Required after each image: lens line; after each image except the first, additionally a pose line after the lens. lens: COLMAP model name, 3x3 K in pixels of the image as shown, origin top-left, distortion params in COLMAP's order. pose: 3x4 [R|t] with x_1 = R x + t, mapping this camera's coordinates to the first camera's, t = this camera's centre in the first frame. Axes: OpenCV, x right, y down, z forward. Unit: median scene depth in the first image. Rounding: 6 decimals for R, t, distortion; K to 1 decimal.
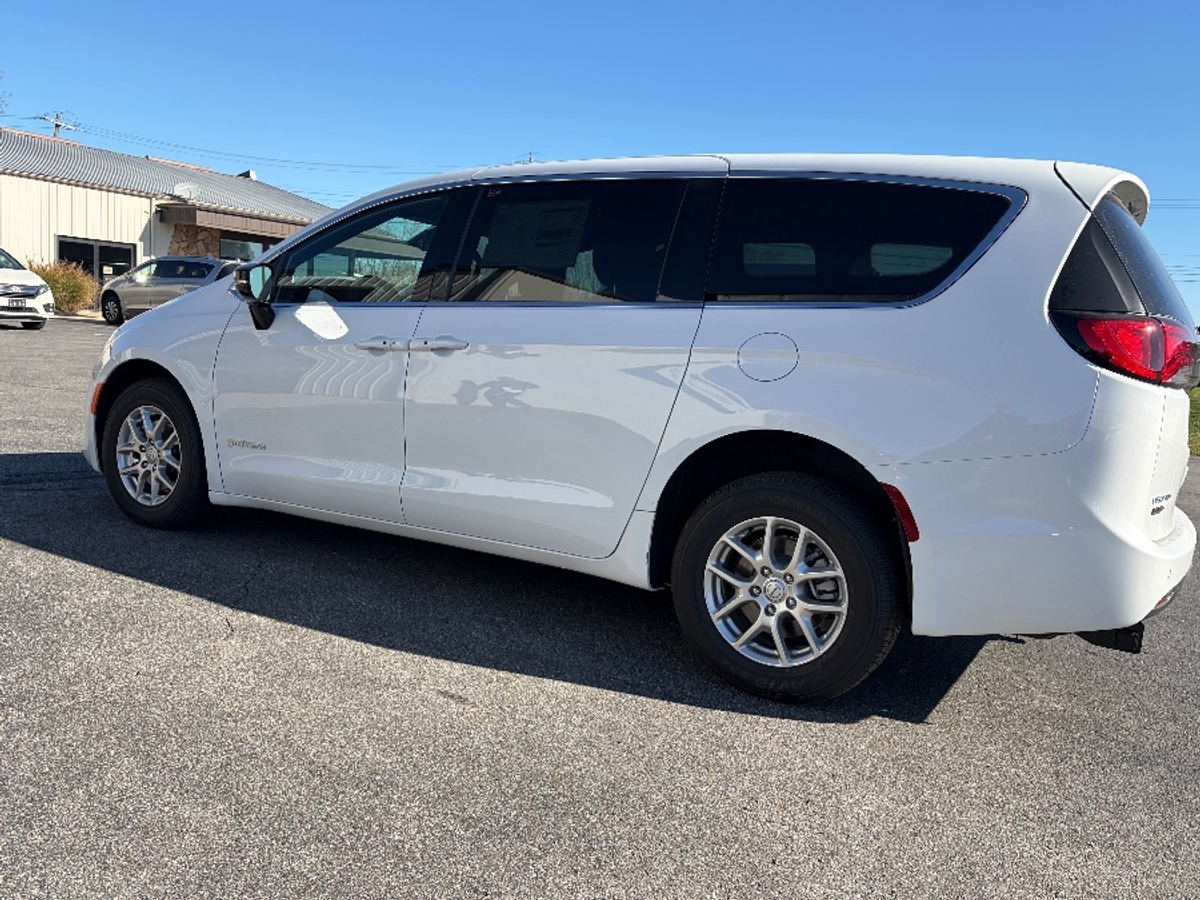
lens RADIAL K [[1026.8, 0, 592.7], [0, 1026.8, 432.9], [0, 0, 1]] dist [0.016391, -0.011065]
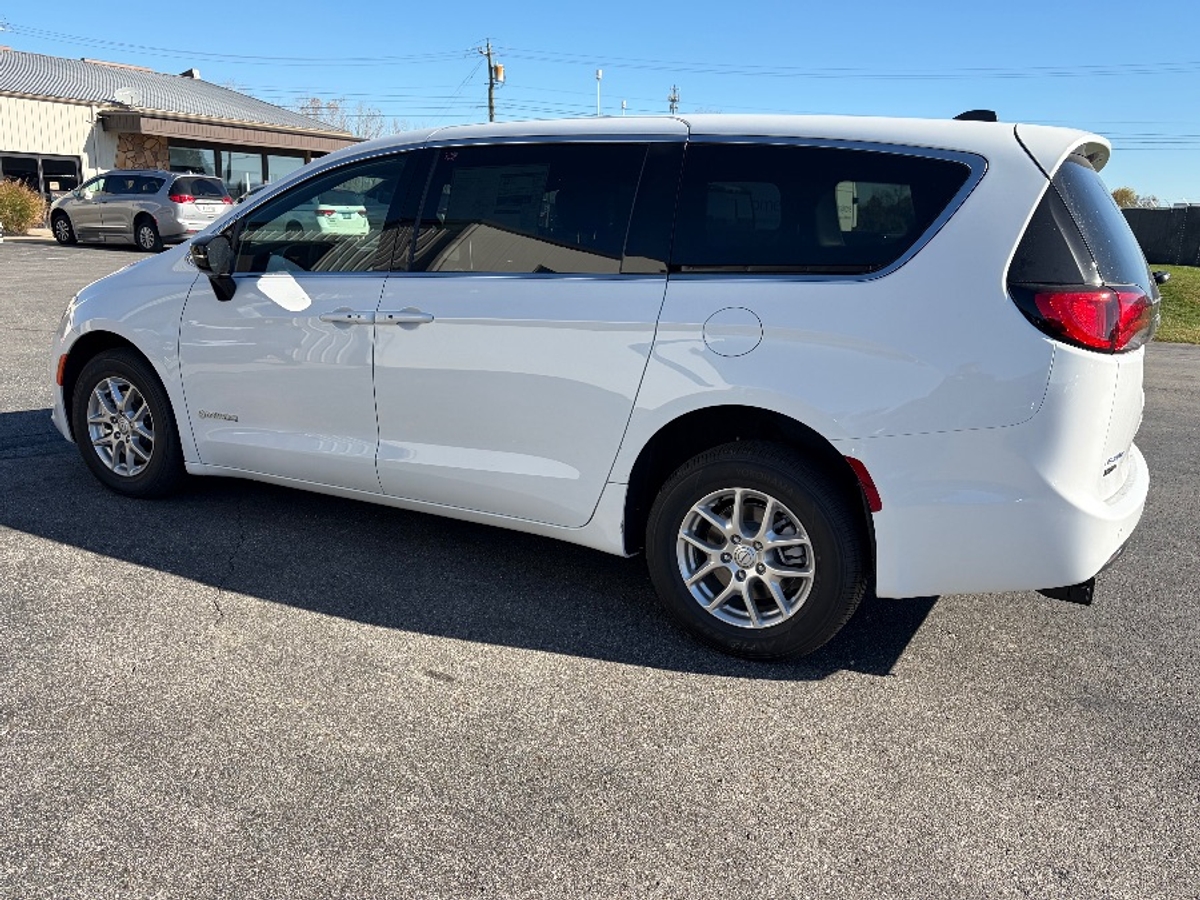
lens RADIAL K [[1026.8, 0, 591.9], [0, 1026.8, 450.9], [0, 0, 1]] dist [0.016391, -0.011065]
pose [[0.998734, -0.045871, 0.020633, 0.006028], [0.042944, 0.991230, 0.124973, -0.082869], [-0.026185, -0.123929, 0.991946, -0.010417]]
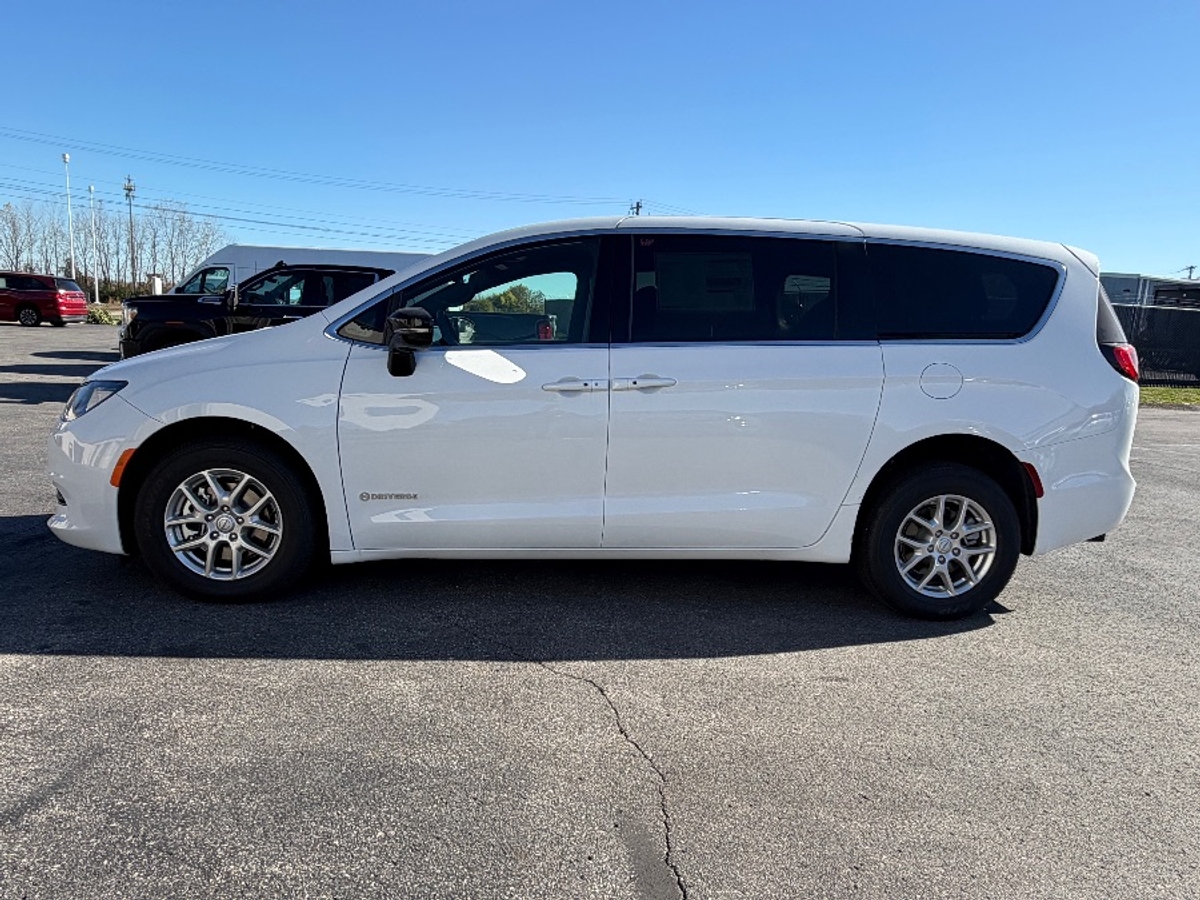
lens RADIAL K [[862.2, 0, 600.7], [0, 862.2, 456.2], [0, 0, 1]] dist [-0.003670, -0.000919]
pose [[0.803021, -0.129782, 0.581647, -0.817630], [0.076089, 0.990339, 0.115924, -0.132670], [-0.591073, -0.048833, 0.805139, 0.306689]]
